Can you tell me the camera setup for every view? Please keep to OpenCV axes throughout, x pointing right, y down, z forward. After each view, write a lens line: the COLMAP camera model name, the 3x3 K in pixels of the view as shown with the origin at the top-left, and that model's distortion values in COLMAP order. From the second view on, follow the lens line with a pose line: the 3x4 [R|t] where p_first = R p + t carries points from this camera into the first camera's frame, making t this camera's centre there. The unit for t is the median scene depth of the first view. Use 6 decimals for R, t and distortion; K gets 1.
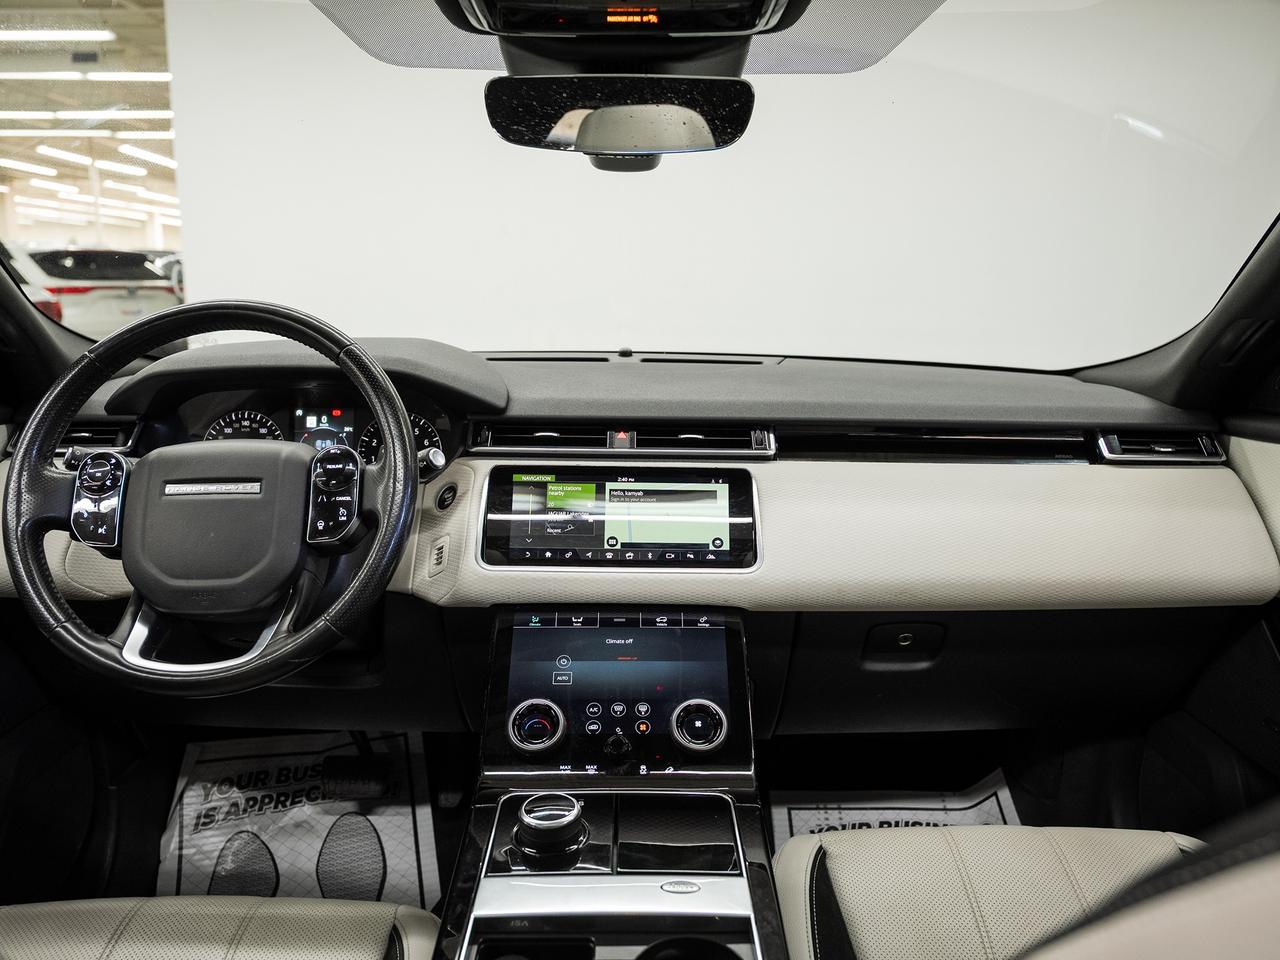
lens RADIAL K [[900.2, 0, 640.0], [0, 900.2, 480.0], [0, 0, 1]] dist [-0.001841, -0.000694]
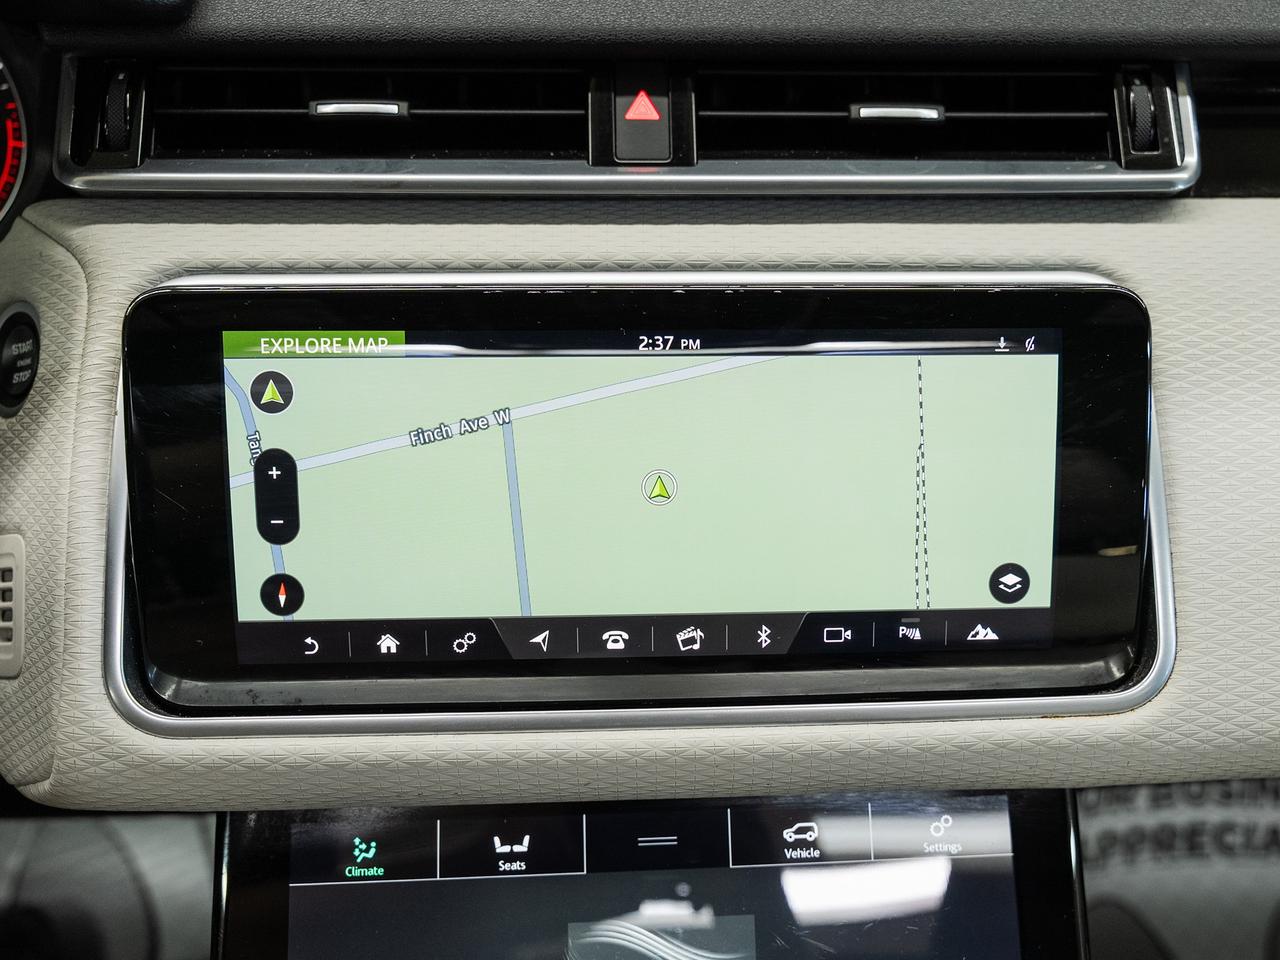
lens RADIAL K [[1308.0, 0, 709.6], [0, 1308.0, 480.2], [0, 0, 1]] dist [0.001831, 0.010347]
pose [[0.998471, -0.021182, 0.051049, -0.022757], [-0.002919, 0.902141, 0.431432, -0.119767], [-0.055192, -0.430922, 0.900700, 0.606715]]
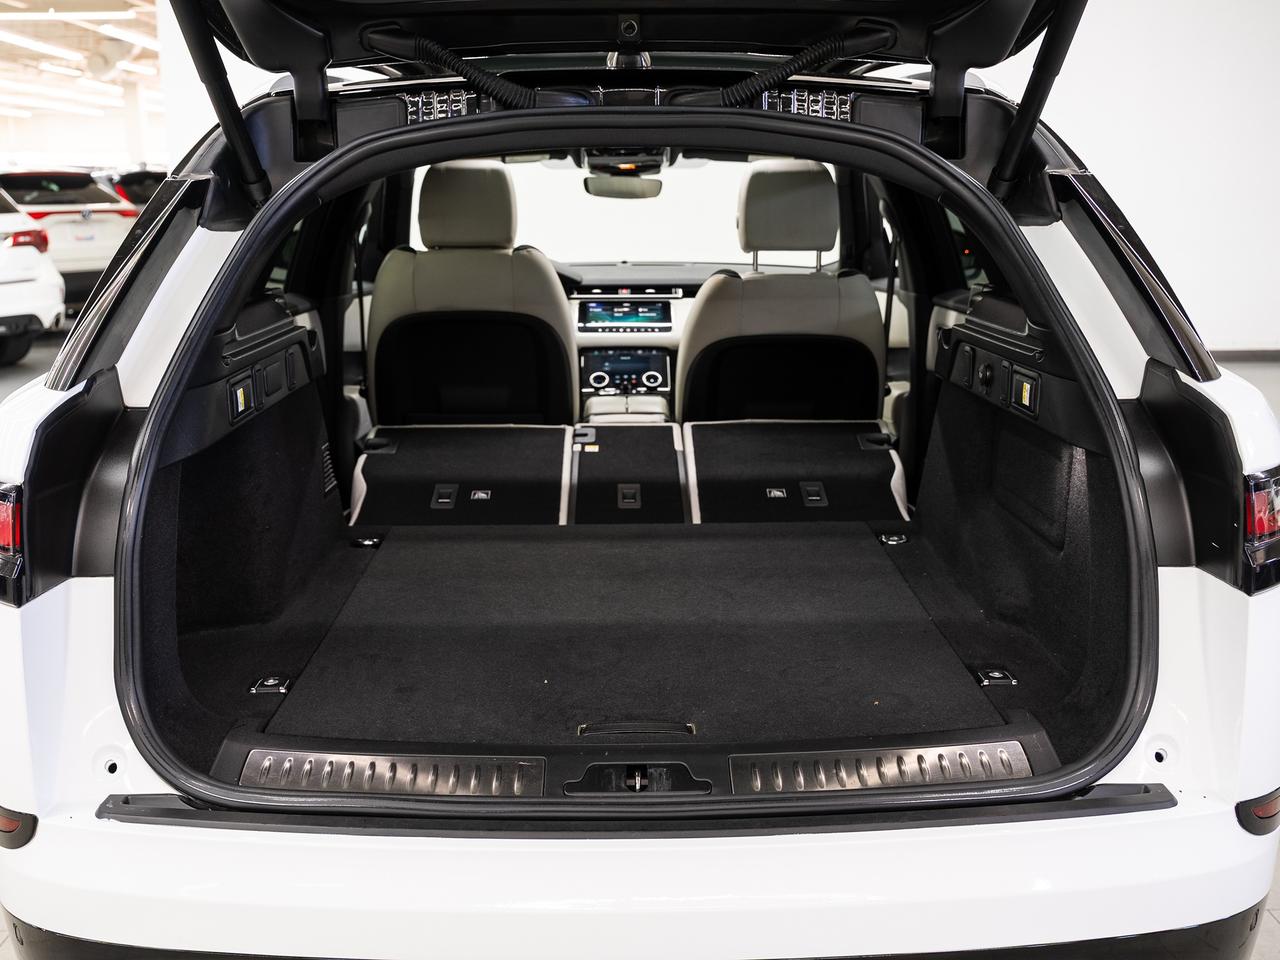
lens RADIAL K [[1293.8, 0, 640.0], [0, 1293.8, 480.0], [0, 0, 1]] dist [-0.004082, -0.002297]
pose [[0.999852, -0.017126, 0.001577, 0.009865], [0.017102, 0.999759, 0.013737, 0.465584], [-0.001812, -0.013708, 0.999904, -2.884293]]
